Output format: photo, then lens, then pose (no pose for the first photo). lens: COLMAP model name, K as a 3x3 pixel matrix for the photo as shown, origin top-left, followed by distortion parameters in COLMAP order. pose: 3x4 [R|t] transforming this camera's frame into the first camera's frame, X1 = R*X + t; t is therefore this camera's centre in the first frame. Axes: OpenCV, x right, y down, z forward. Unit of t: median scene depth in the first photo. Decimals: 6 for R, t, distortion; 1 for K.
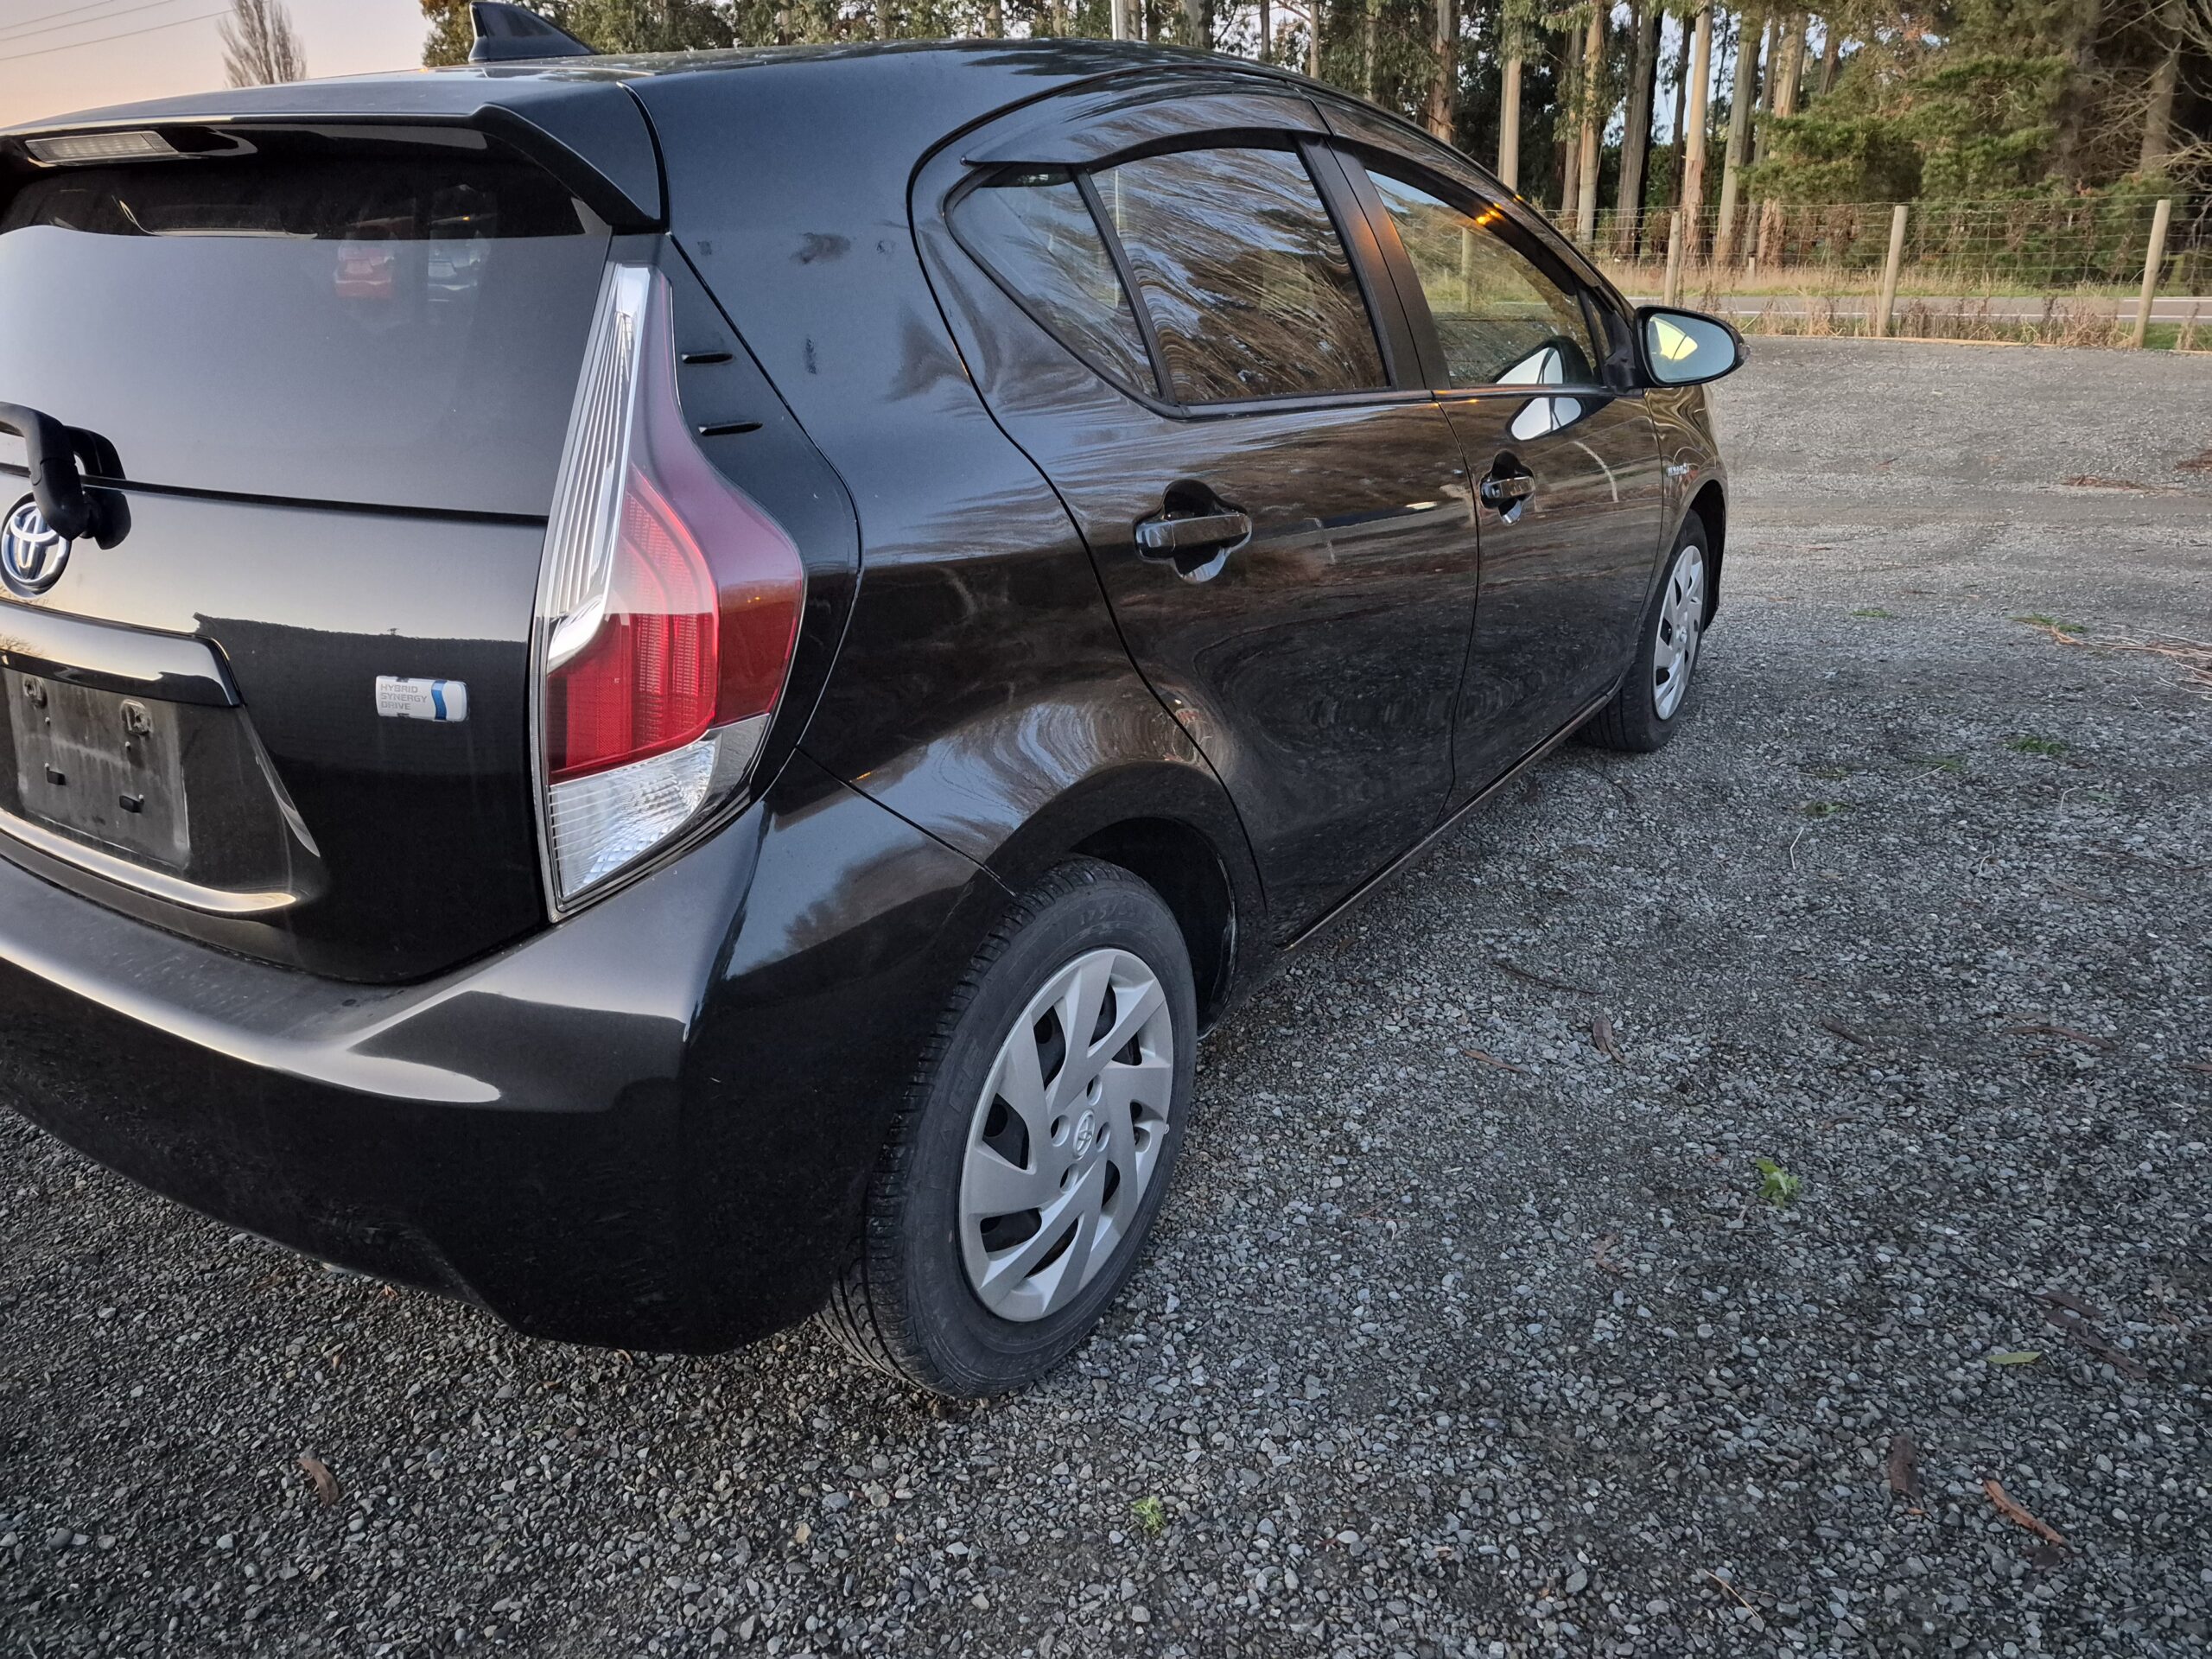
lens RADIAL K [[1763.7, 0, 1106.0], [0, 1763.7, 829.5], [0, 0, 1]] dist [0.016273, 0.007364]
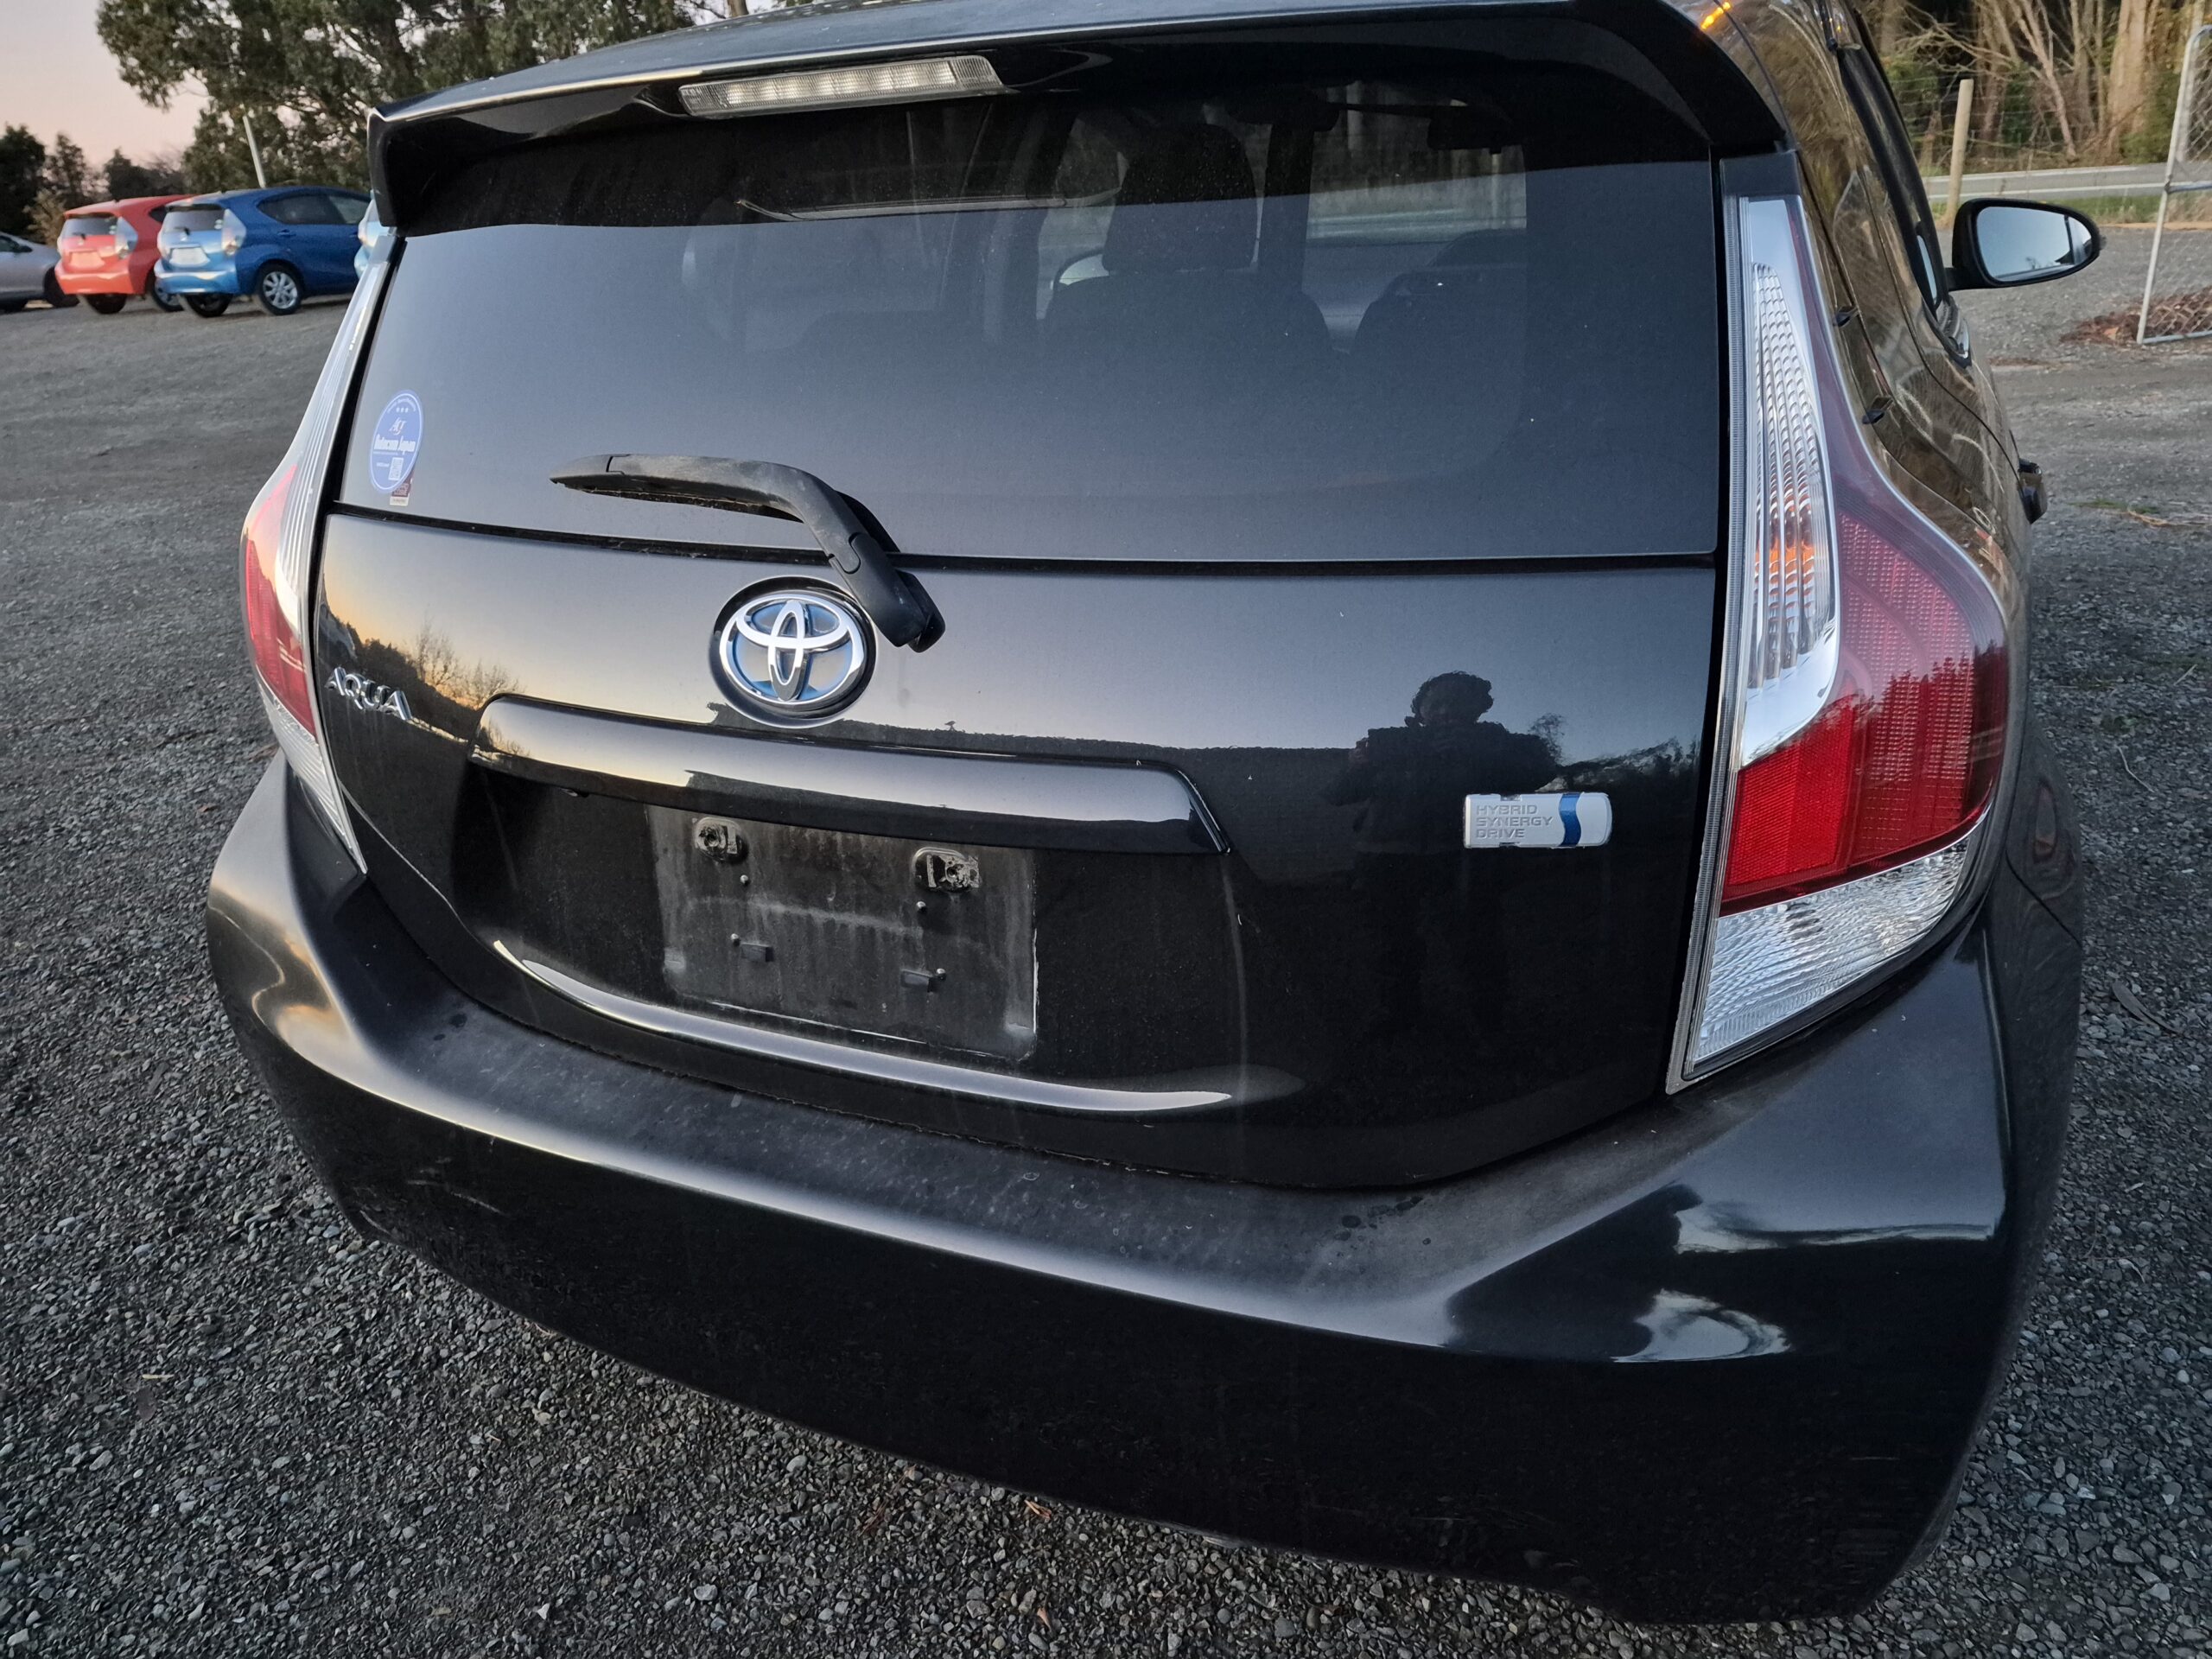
lens RADIAL K [[1738.6, 0, 1108.1], [0, 1738.6, 863.9], [0, 0, 1]] dist [0.102742, -0.130132]
pose [[0.986611, -0.107420, 0.122714, -0.566854], [0.101226, 0.993305, 0.055657, -0.099166], [-0.127872, -0.042490, 0.990880, 0.262101]]
